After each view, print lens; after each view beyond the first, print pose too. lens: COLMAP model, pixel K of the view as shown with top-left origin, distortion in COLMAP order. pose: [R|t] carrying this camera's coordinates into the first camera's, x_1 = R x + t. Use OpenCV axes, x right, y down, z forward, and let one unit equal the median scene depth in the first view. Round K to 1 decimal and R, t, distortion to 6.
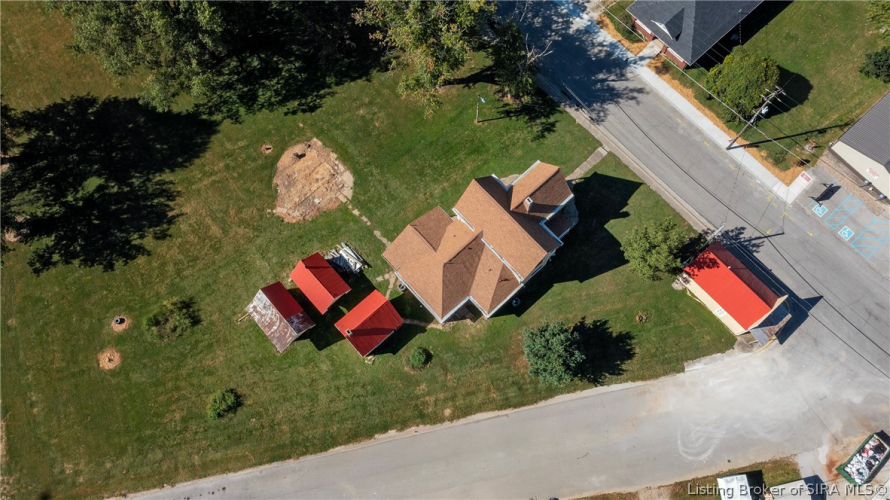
lens RADIAL K [[708.3, 0, 442.5], [0, 708.3, 249.6], [0, 0, 1]] dist [-0.015758, 0.000238]
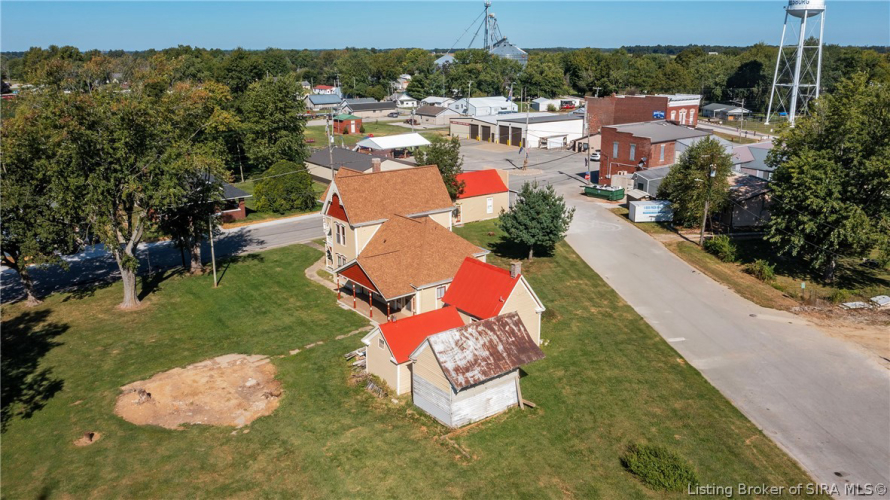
lens RADIAL K [[693.7, 0, 441.2], [0, 693.7, 249.9], [0, 0, 1]] dist [-0.010402, 0.000607]
pose [[0.089104, -0.248707, 0.964471, -0.687112], [0.957969, 0.286500, -0.014623, 0.052182], [-0.272684, 0.925237, 0.263782, 0.769947]]
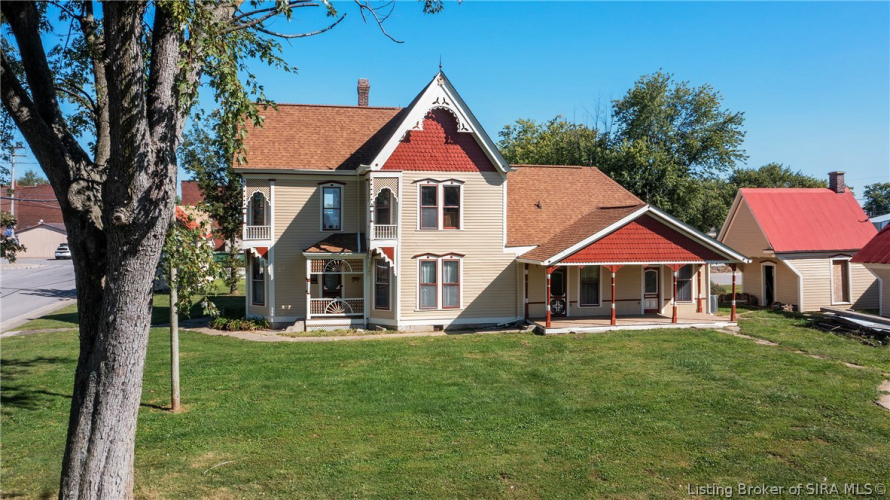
lens RADIAL K [[708.3, 0, 442.5], [0, 708.3, 249.6], [0, 0, 1]] dist [-0.015758, 0.000238]
pose [[-0.867996, 0.016968, 0.496282, -0.125746], [0.483908, 0.253171, 0.837698, -0.352800], [-0.111431, 0.967273, -0.227962, 1.085304]]
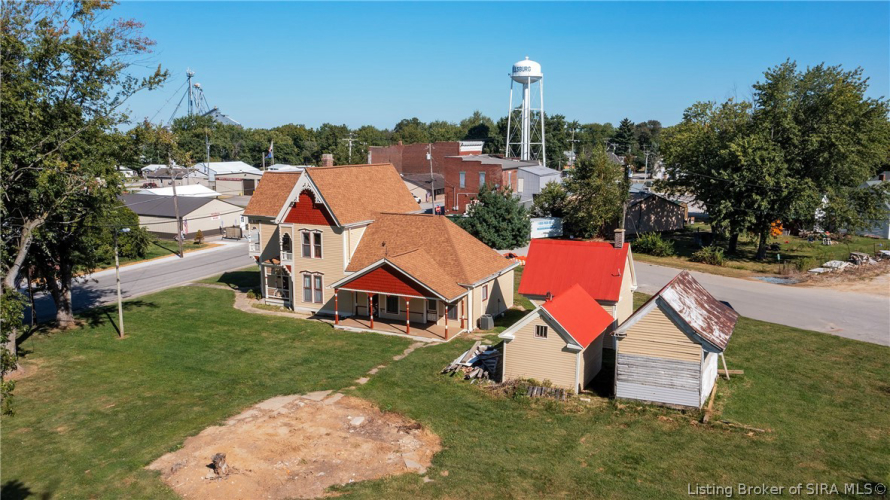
lens RADIAL K [[708.3, 0, 442.5], [0, 708.3, 249.6], [0, 0, 1]] dist [-0.015758, 0.000238]
pose [[-0.360056, -0.115650, 0.925735, -0.546179], [0.899809, 0.219006, 0.377332, -0.195255], [-0.246380, 0.968845, 0.025209, 0.948513]]
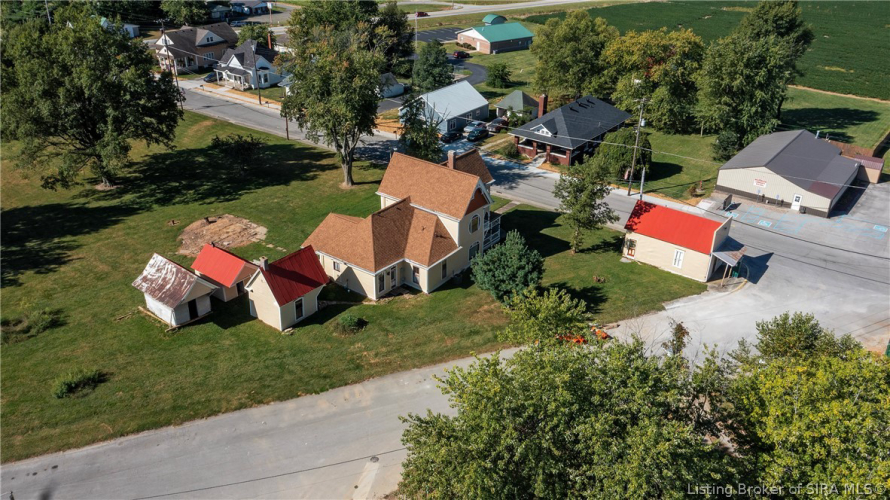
lens RADIAL K [[708.3, 0, 442.5], [0, 708.3, 249.6], [0, 0, 1]] dist [-0.015758, 0.000238]
pose [[0.984098, -0.048029, 0.171011, -0.062666], [0.156535, 0.689536, -0.707133, 0.664925], [-0.083955, 0.722657, 0.686089, 0.375284]]
